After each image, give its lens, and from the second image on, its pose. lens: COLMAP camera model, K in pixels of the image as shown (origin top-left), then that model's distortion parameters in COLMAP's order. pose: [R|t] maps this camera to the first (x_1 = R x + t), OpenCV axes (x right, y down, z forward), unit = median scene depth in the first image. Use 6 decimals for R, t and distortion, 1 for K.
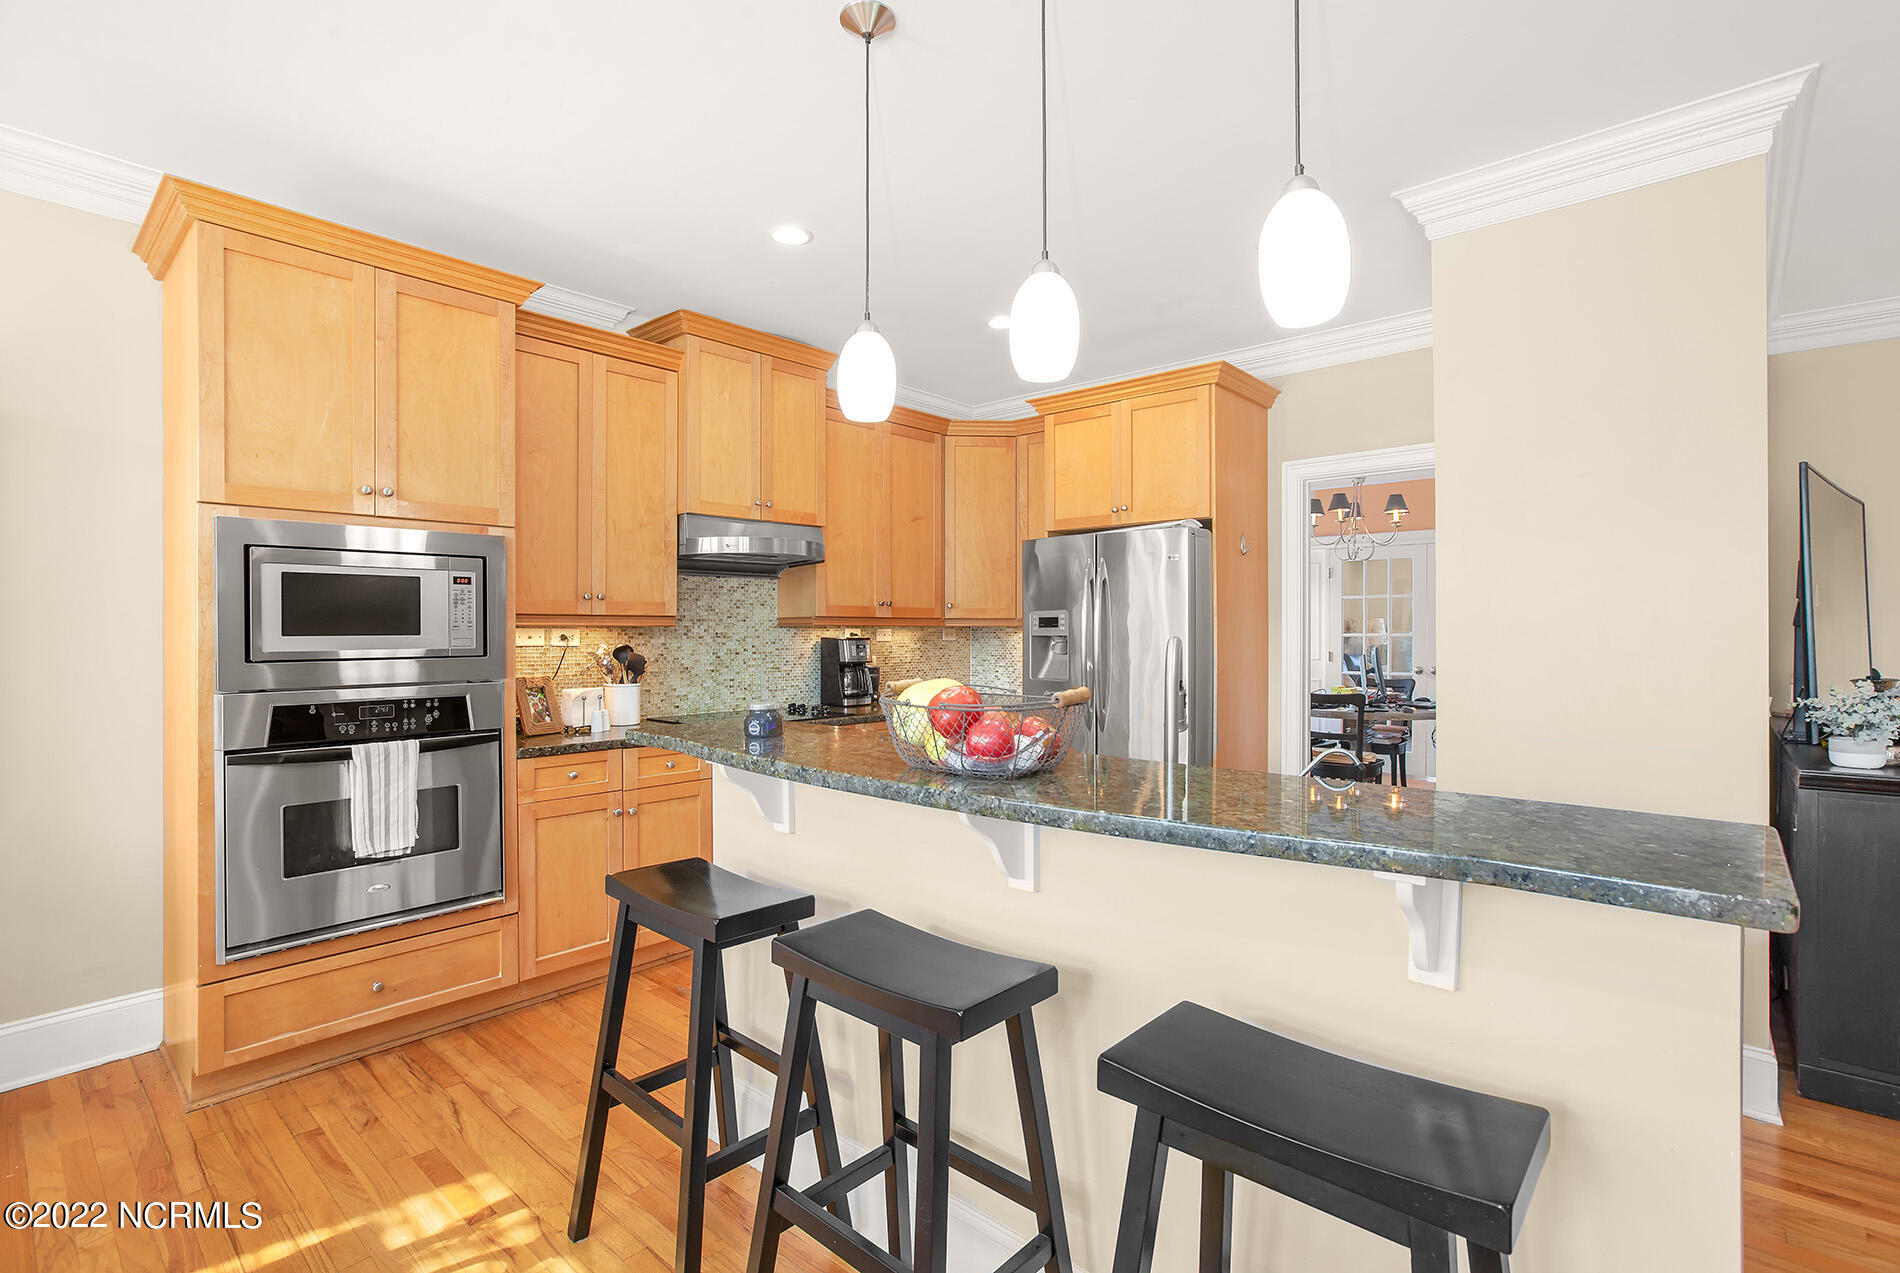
lens RADIAL K [[869.3, 0, 942.1], [0, 869.3, 632.5], [0, 0, 1]] dist [-0.029141, 0.000363]
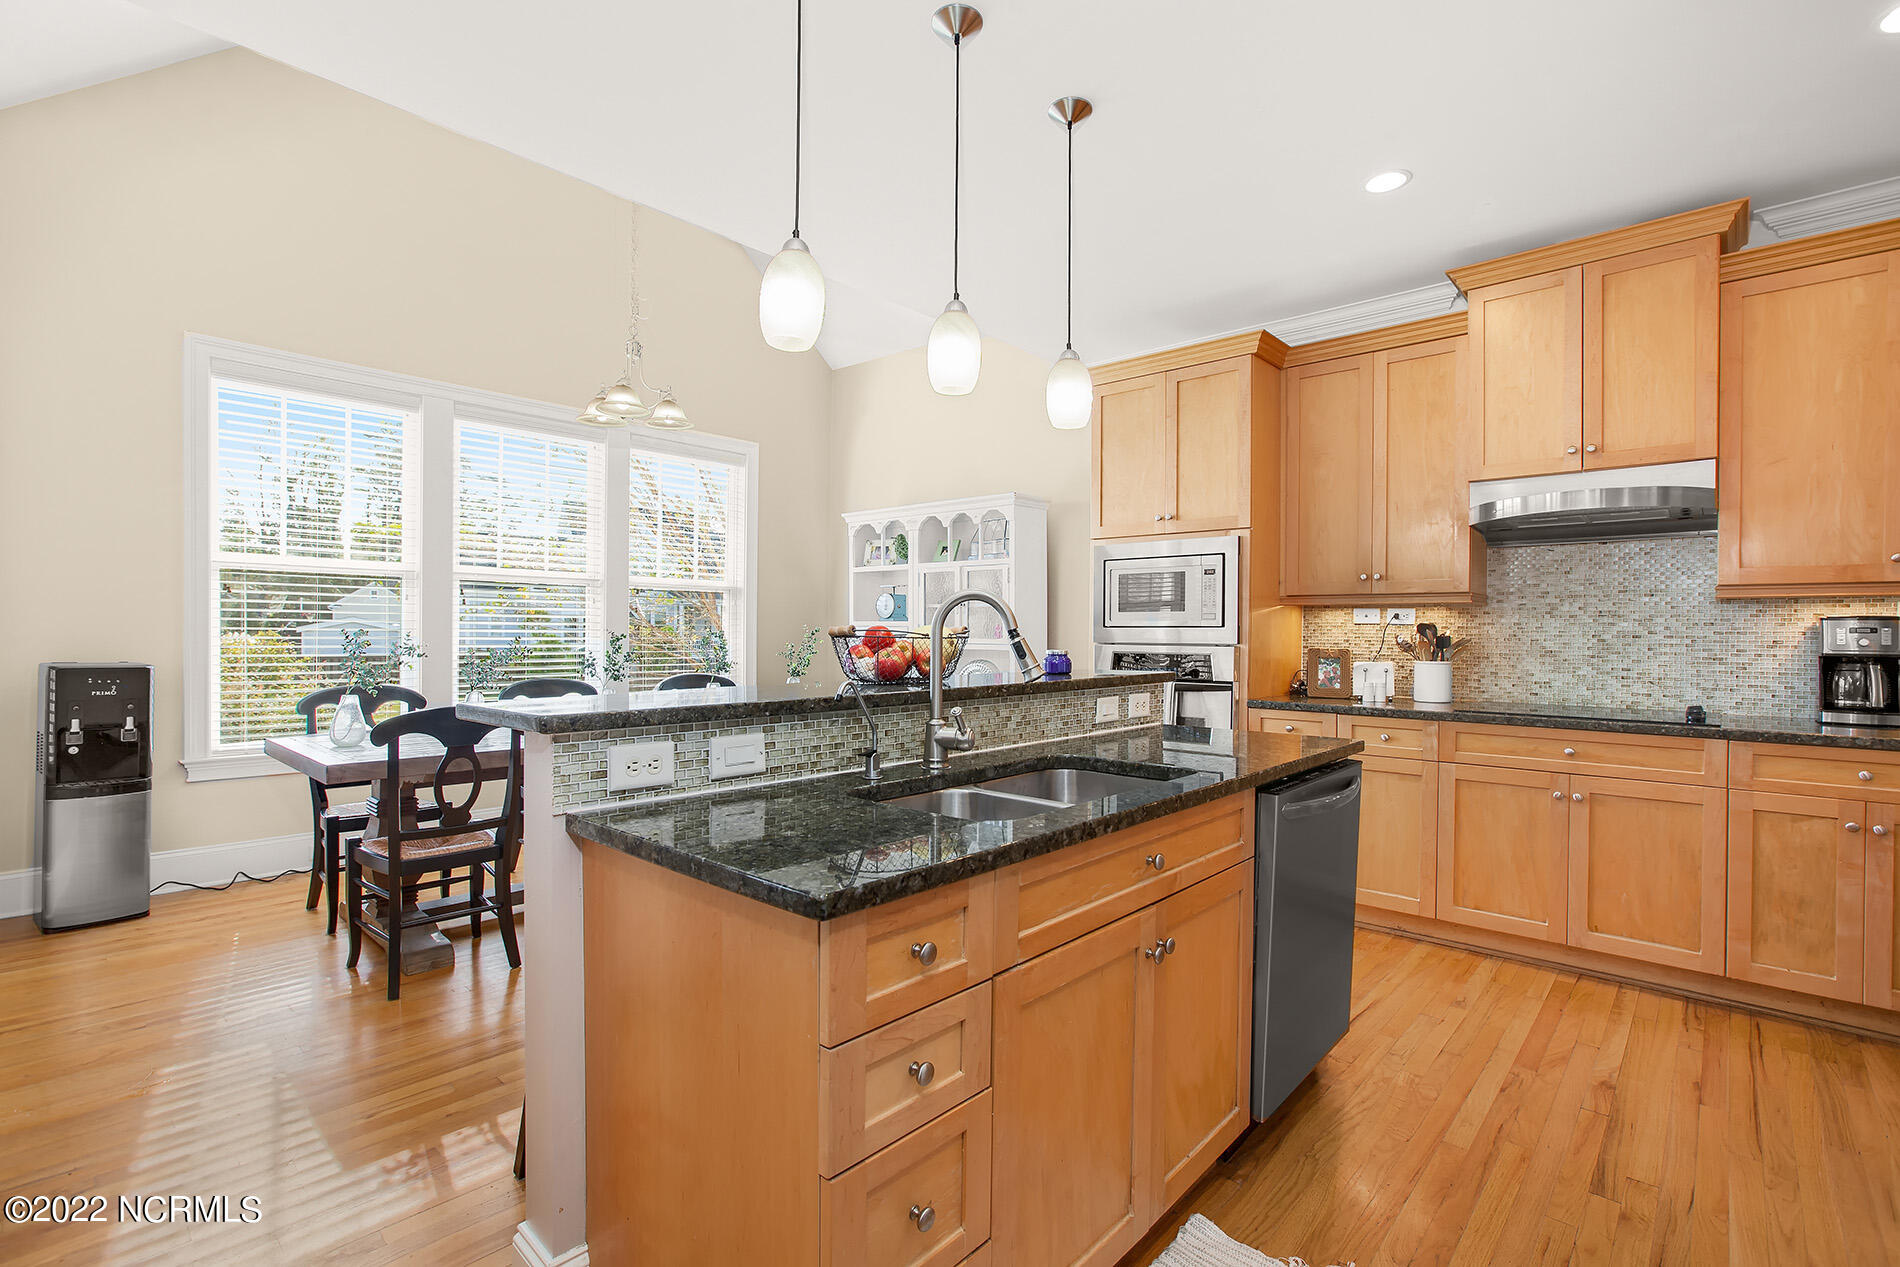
lens RADIAL K [[869.3, 0, 942.1], [0, 869.3, 629.5], [0, 0, 1]] dist [-0.029141, 0.000363]
pose [[-0.000296, 0.001411, -0.999999, 0.606451], [-0.010549, 0.999943, 0.001414, 0.025454], [0.999944, 0.010549, -0.000281, 0.405441]]
